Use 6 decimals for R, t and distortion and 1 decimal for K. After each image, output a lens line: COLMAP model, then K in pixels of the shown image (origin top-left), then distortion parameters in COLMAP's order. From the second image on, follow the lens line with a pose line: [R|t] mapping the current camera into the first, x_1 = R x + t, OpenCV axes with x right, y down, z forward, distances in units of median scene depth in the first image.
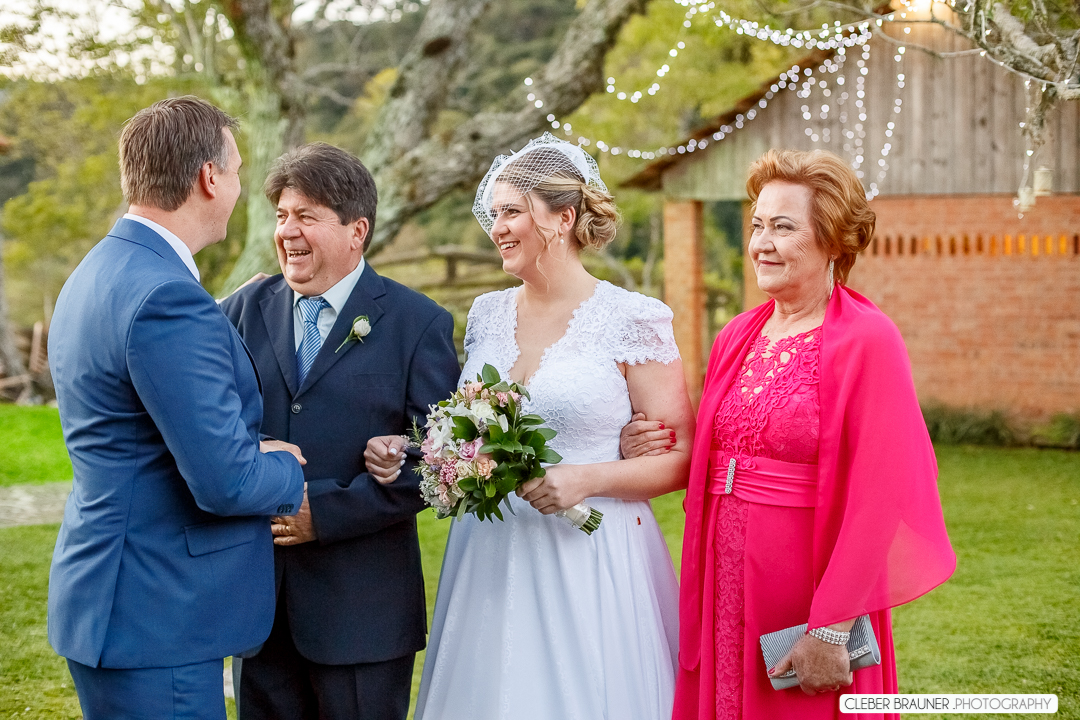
lens RADIAL K [[1600.3, 0, 540.0], [0, 1600.3, 360.0], [0, 0, 1]] dist [-0.138253, 0.181185]
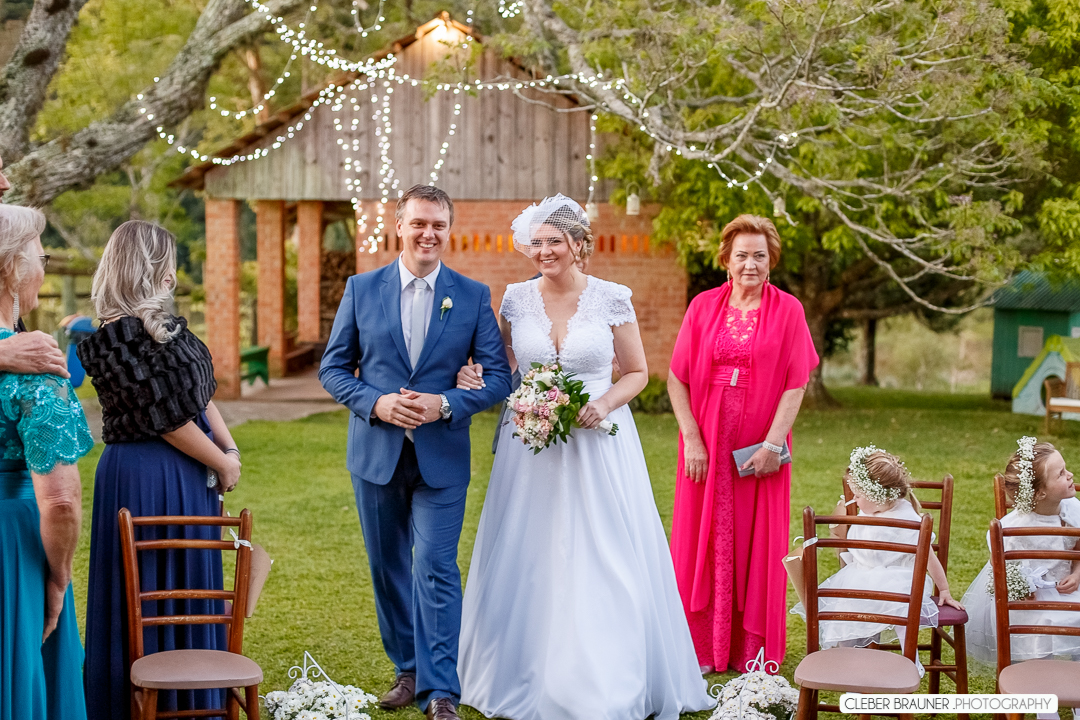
lens RADIAL K [[1600.3, 0, 540.0], [0, 1600.3, 360.0], [0, 0, 1]] dist [-0.138253, 0.181185]
pose [[0.931583, -0.010282, 0.363383, -0.151477], [0.007470, 0.999930, 0.009142, 0.005452], [-0.363451, -0.005802, 0.931595, -0.157632]]
